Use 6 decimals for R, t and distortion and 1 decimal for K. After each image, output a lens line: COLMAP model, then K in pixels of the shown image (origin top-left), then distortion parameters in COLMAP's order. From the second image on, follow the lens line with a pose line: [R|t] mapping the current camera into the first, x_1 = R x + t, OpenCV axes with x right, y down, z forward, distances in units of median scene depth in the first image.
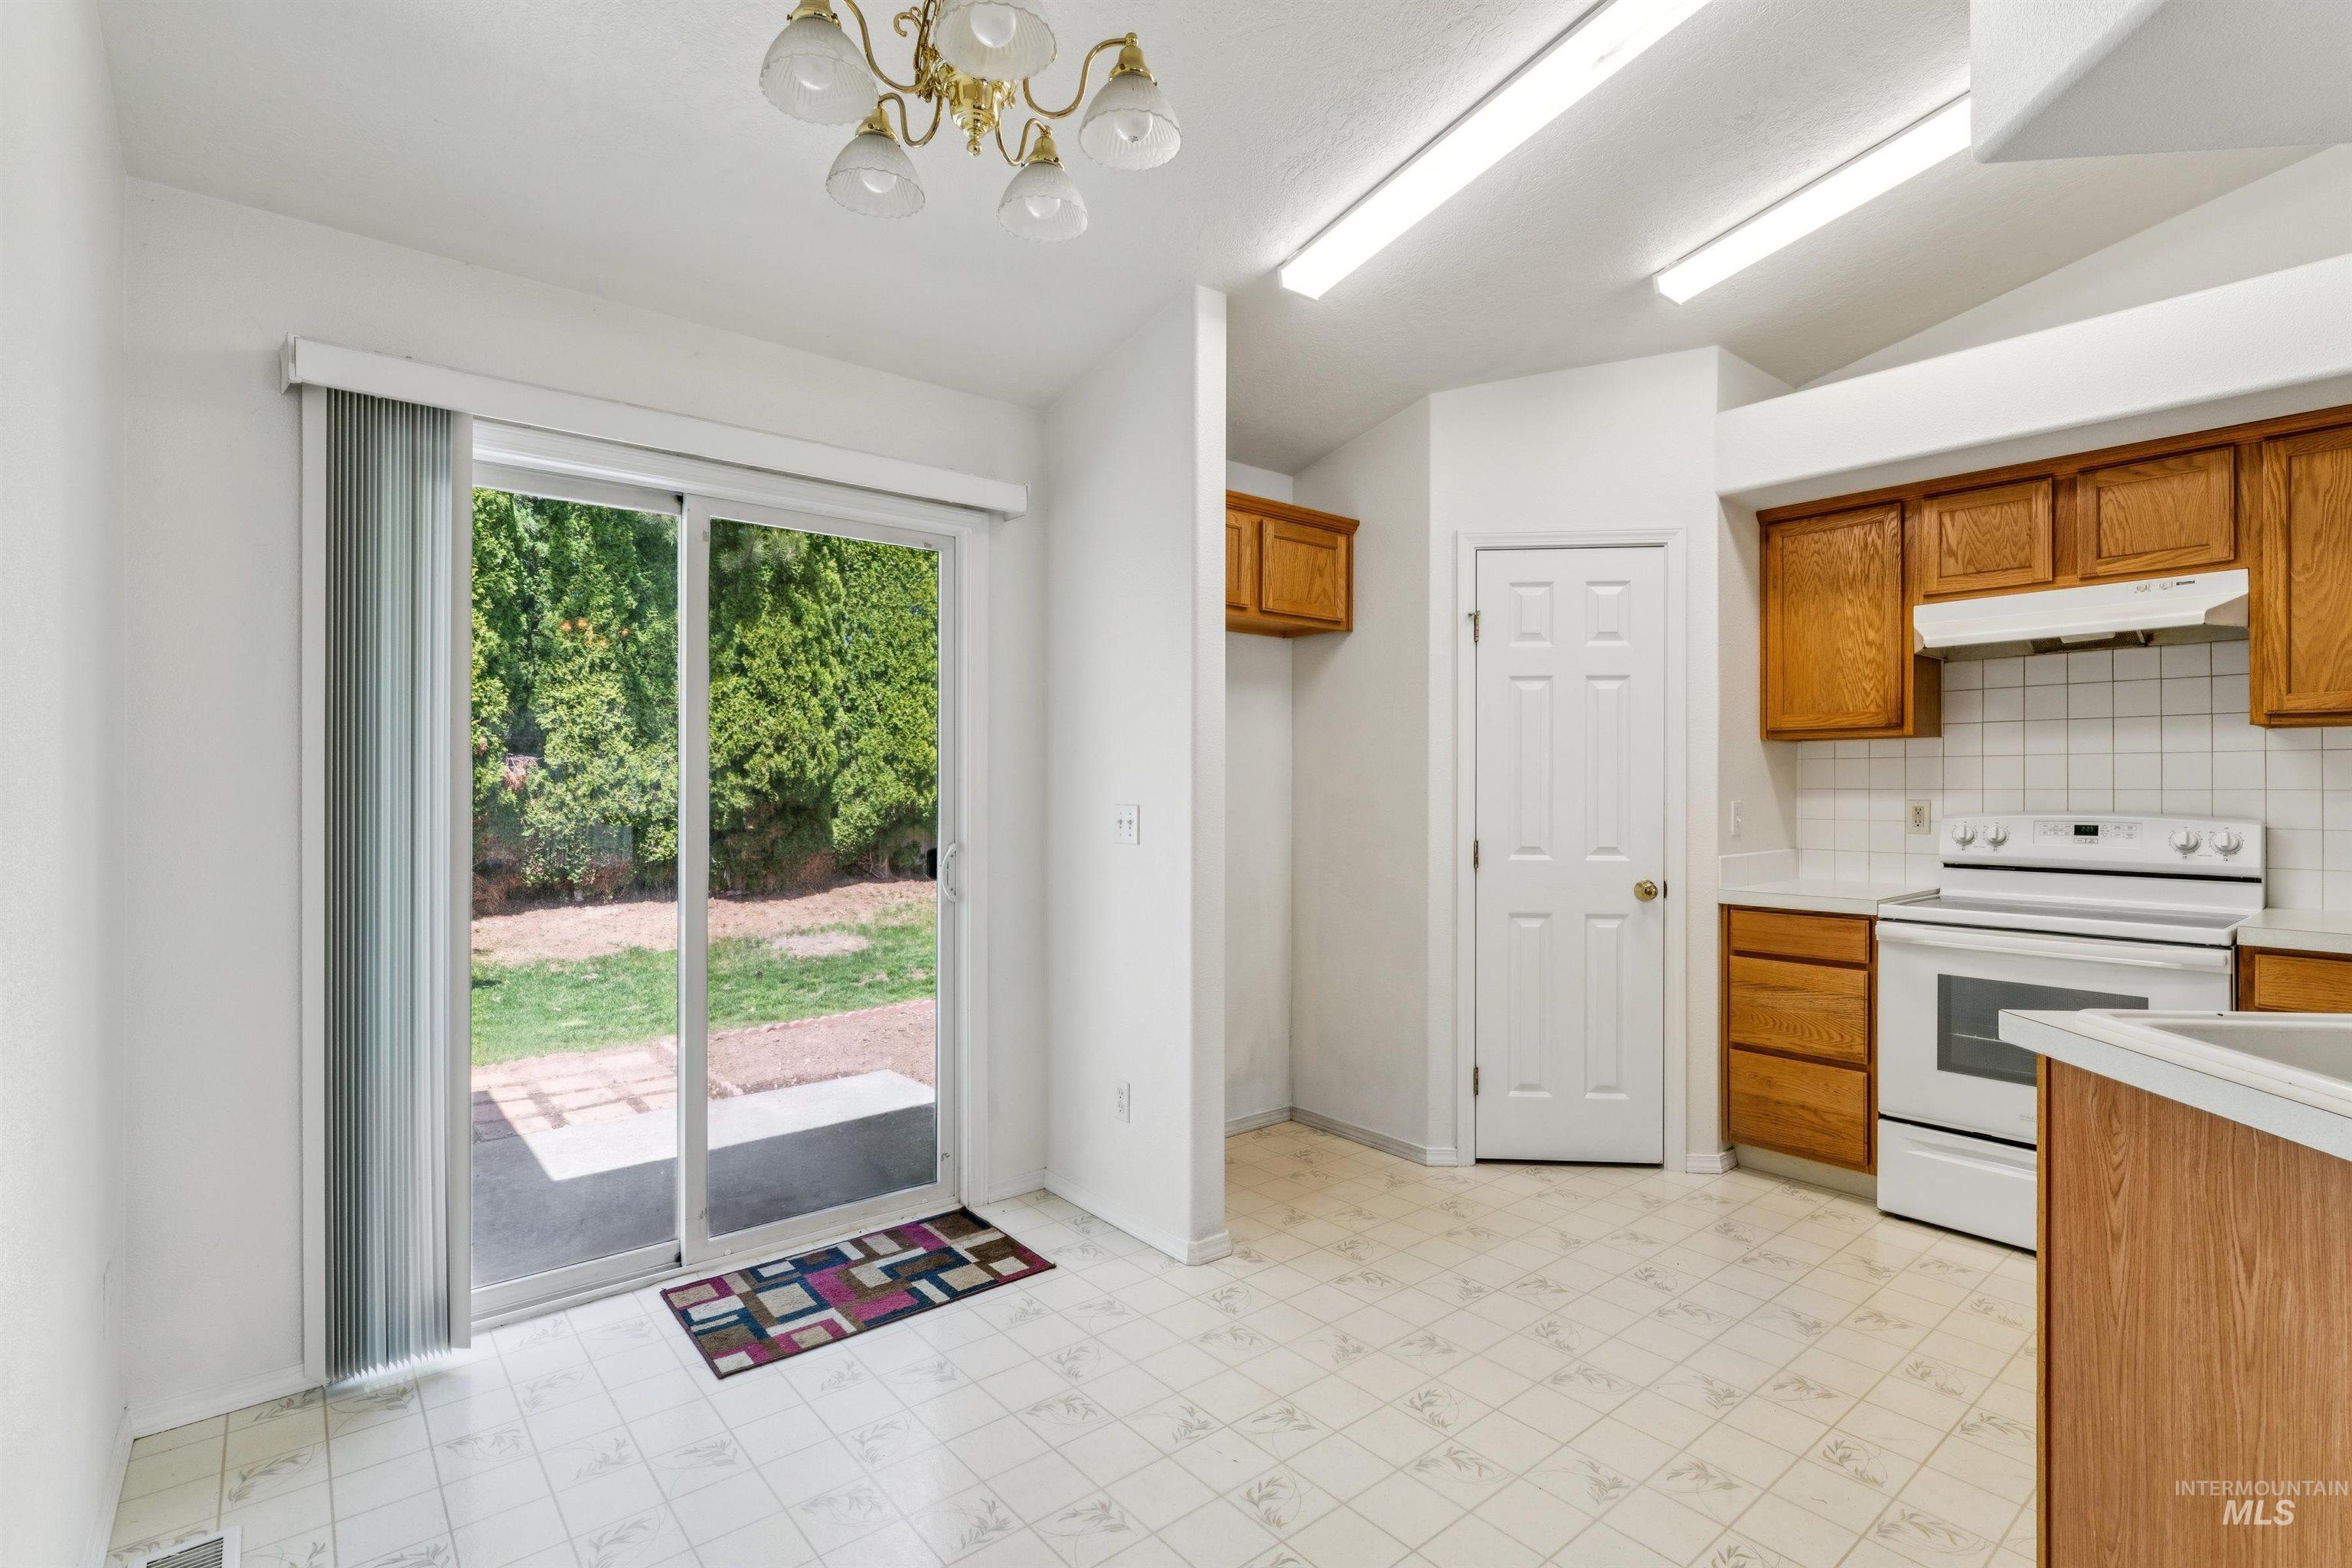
lens RADIAL K [[1086.4, 0, 1179.6], [0, 1086.4, 786.2], [0, 0, 1]] dist [-0.004448, 0.000279]
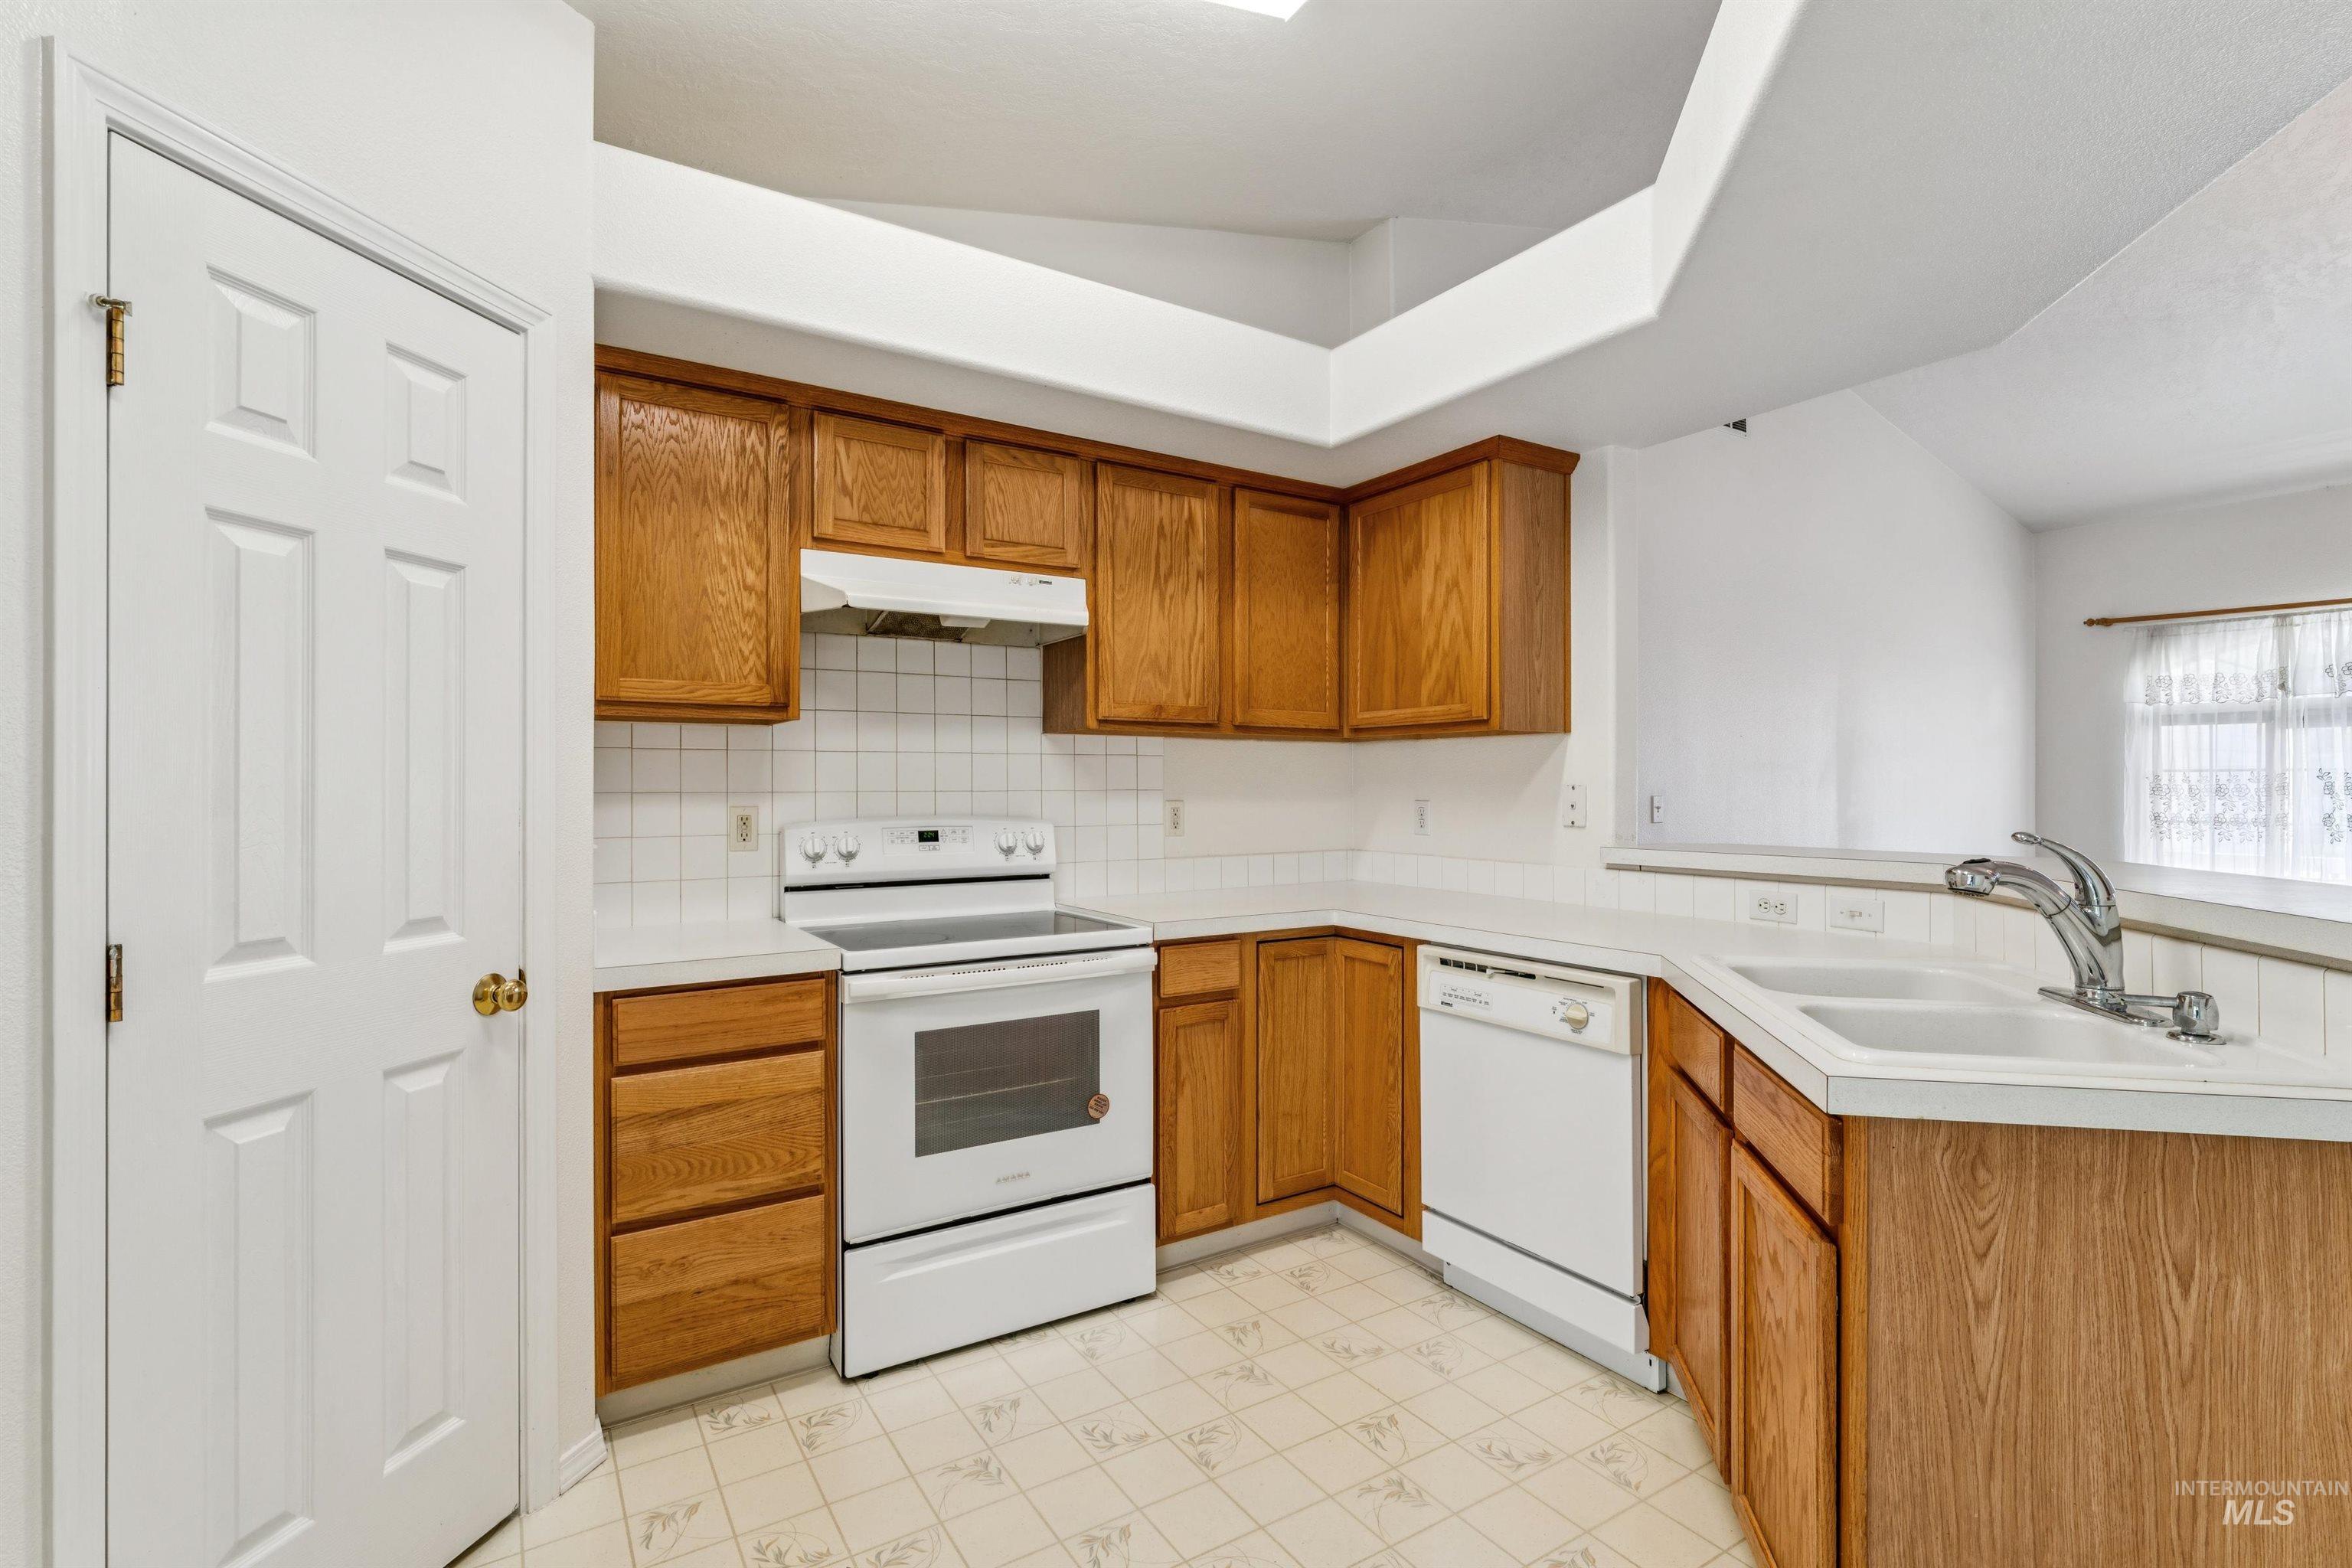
lens RADIAL K [[1083.9, 0, 1176.0], [0, 1083.9, 784.0], [0, 0, 1]] dist [-0.003381, 0.000251]
pose [[0.128085, 0.000961, 0.991763, -0.035345], [0.002082, 0.999997, -0.001237, -0.001447], [-0.991761, 0.002223, 0.128083, 0.653382]]
